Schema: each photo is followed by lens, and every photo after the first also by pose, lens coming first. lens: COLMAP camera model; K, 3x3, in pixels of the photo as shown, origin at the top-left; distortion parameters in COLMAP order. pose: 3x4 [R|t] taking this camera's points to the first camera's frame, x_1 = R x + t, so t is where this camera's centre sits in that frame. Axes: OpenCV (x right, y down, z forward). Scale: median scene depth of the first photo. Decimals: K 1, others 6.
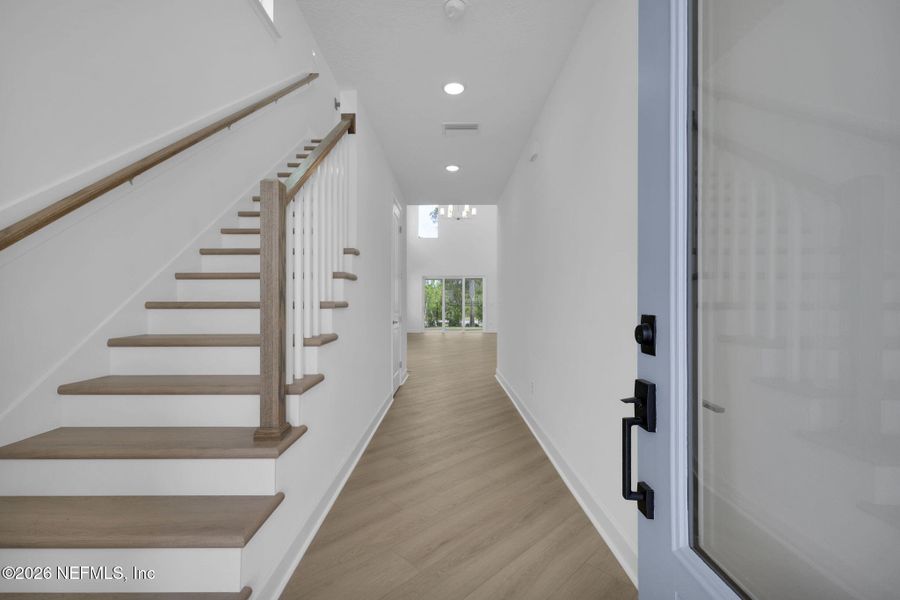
lens RADIAL K [[386.5, 0, 446.3], [0, 386.5, 306.0], [0, 0, 1]] dist [-0.001772, 0.001146]
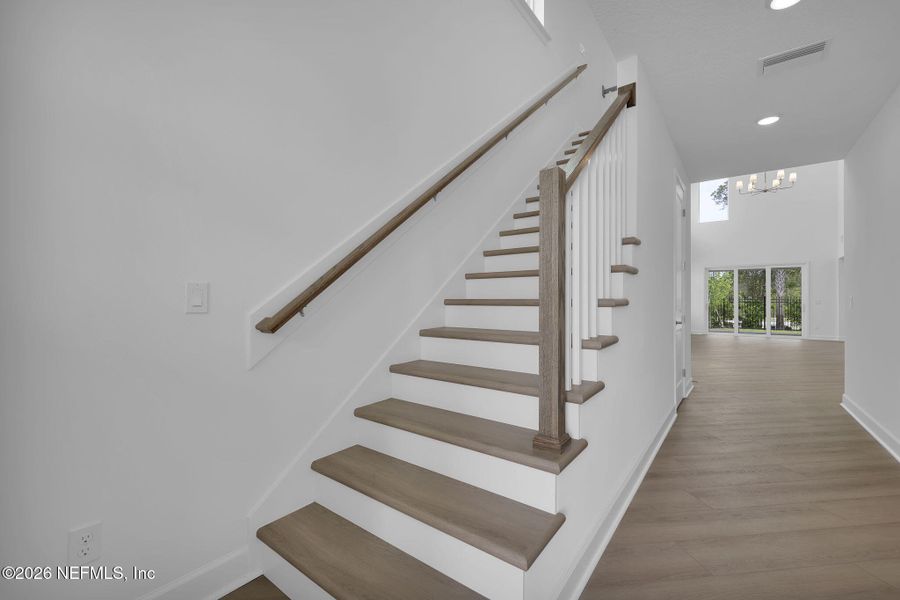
lens RADIAL K [[371.7, 0, 449.0], [0, 371.7, 300.0], [0, 0, 1]] dist [-0.000161, 0.000400]
pose [[0.793572, 0.000747, -0.608476, -0.059756], [-0.004001, 0.999984, -0.003991, -0.003033], [0.608463, 0.005601, 0.793563, 0.083353]]
